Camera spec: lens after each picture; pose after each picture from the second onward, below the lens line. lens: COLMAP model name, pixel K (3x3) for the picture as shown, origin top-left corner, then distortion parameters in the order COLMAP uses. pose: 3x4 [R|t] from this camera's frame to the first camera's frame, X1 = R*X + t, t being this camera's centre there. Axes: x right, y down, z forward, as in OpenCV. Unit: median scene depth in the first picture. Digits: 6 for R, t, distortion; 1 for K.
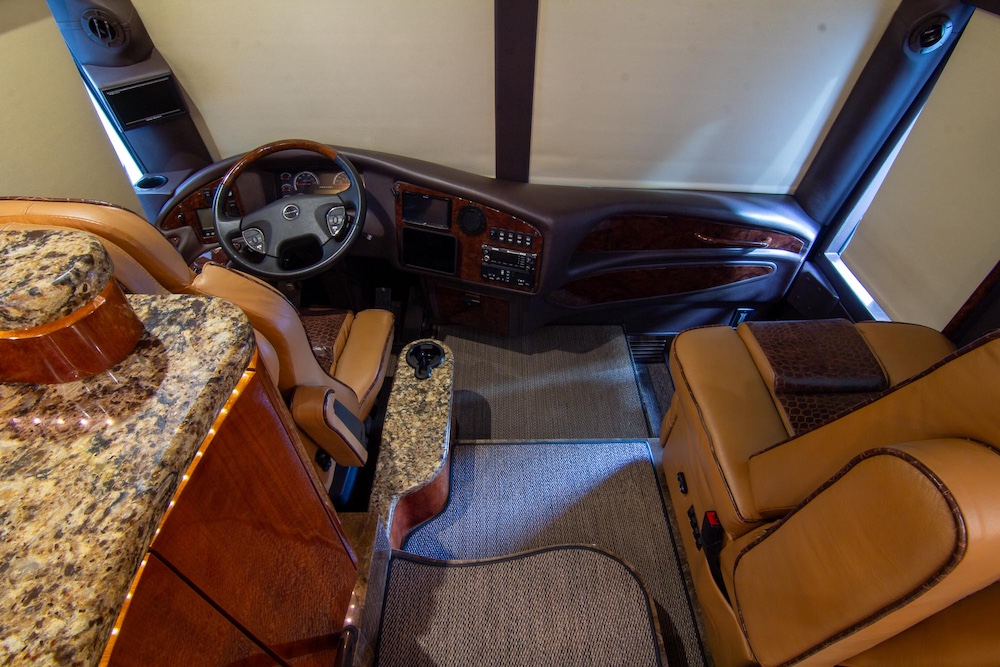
lens RADIAL K [[521.4, 0, 512.9], [0, 521.4, 329.8], [0, 0, 1]] dist [-0.007232, -0.009551]
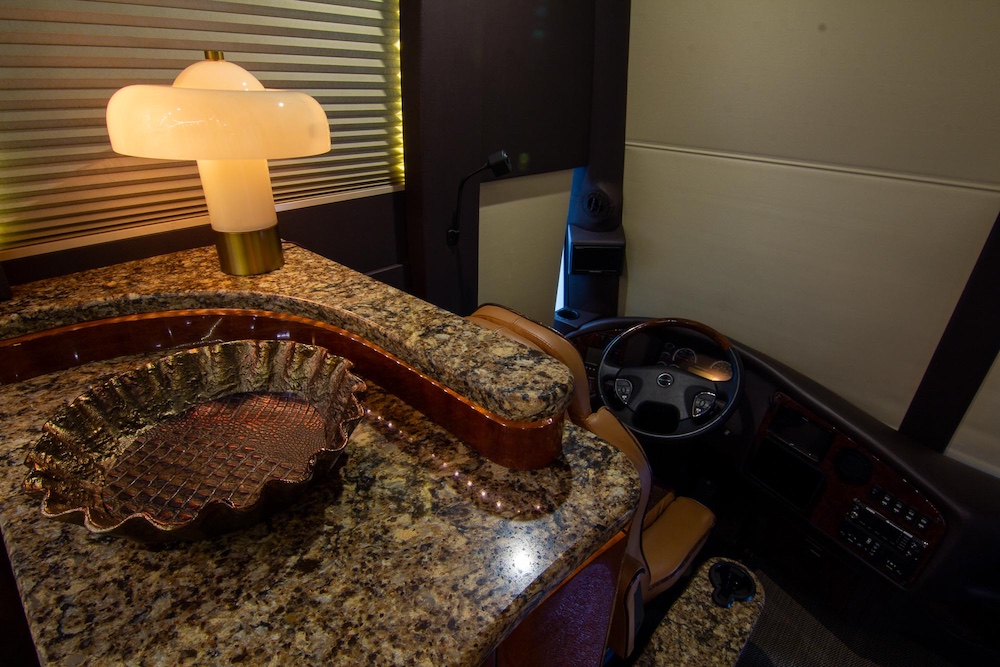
lens RADIAL K [[521.4, 0, 500.5], [0, 521.4, 324.2], [0, 0, 1]] dist [-0.007232, -0.009551]
pose [[0.729149, 0.308424, -0.610915, -0.164311], [-0.488265, 0.859948, -0.148612, -0.004414], [0.479520, 0.406649, 0.777623, -0.106412]]
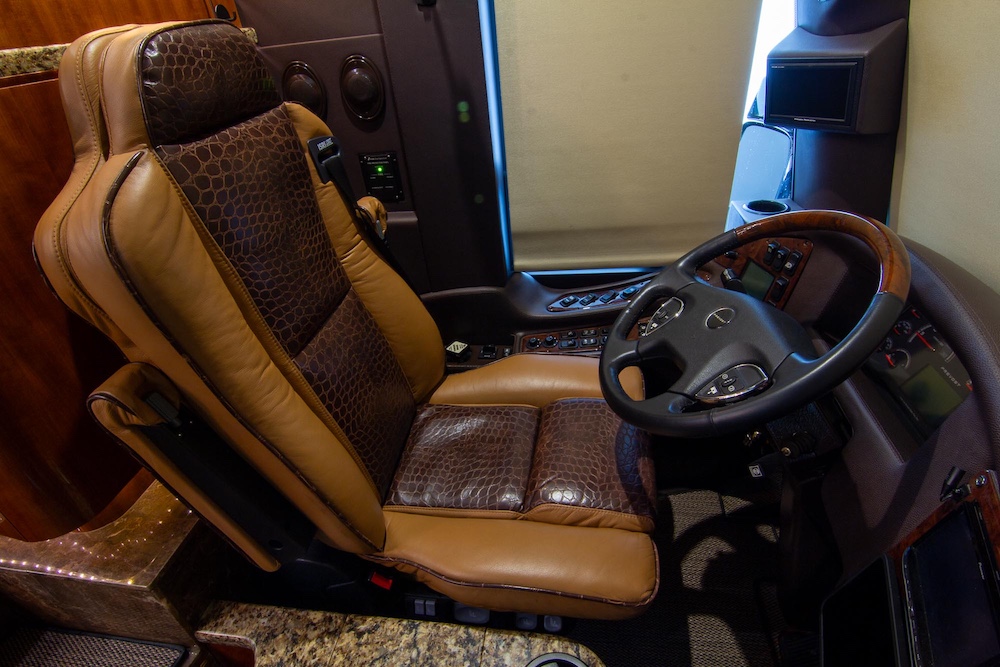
lens RADIAL K [[521.4, 0, 502.1], [0, 521.4, 329.3], [0, 0, 1]] dist [-0.007232, -0.009551]
pose [[-0.168017, 0.513641, -0.841394, 0.130477], [-0.614964, 0.612468, 0.496691, -0.994789], [0.770447, 0.600880, 0.212966, 2.133268]]
